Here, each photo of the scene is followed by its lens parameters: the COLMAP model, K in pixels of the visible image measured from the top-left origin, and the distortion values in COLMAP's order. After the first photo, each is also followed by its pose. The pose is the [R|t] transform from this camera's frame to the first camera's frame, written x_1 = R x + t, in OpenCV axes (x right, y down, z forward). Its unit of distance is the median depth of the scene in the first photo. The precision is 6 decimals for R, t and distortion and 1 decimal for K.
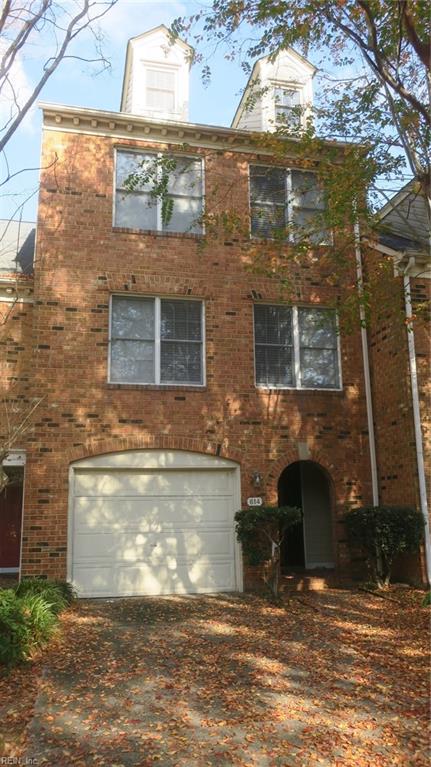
lens RADIAL K [[598.0, 0, 215.5], [0, 598.0, 383.5], [0, 0, 1]] dist [-0.001300, -0.002588]
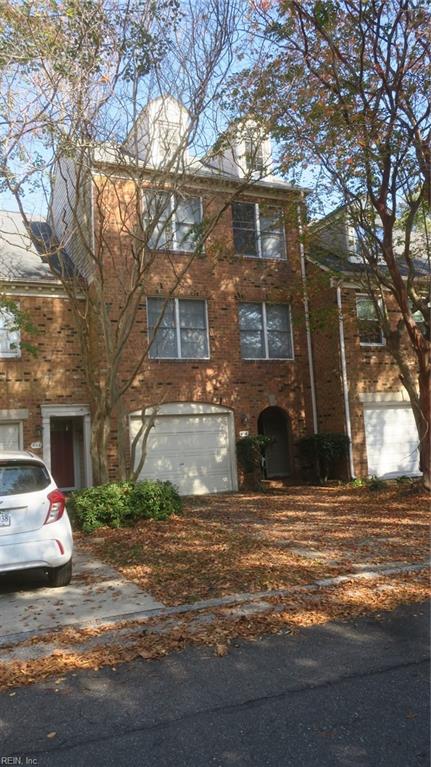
lens RADIAL K [[598.0, 0, 215.5], [0, 598.0, 383.5], [0, 0, 1]] dist [-0.001300, -0.002588]
pose [[0.980005, -0.019731, 0.197990, -0.302443], [0.001227, 0.995652, 0.093148, -0.073792], [-0.198967, -0.091042, 0.975768, -0.469781]]
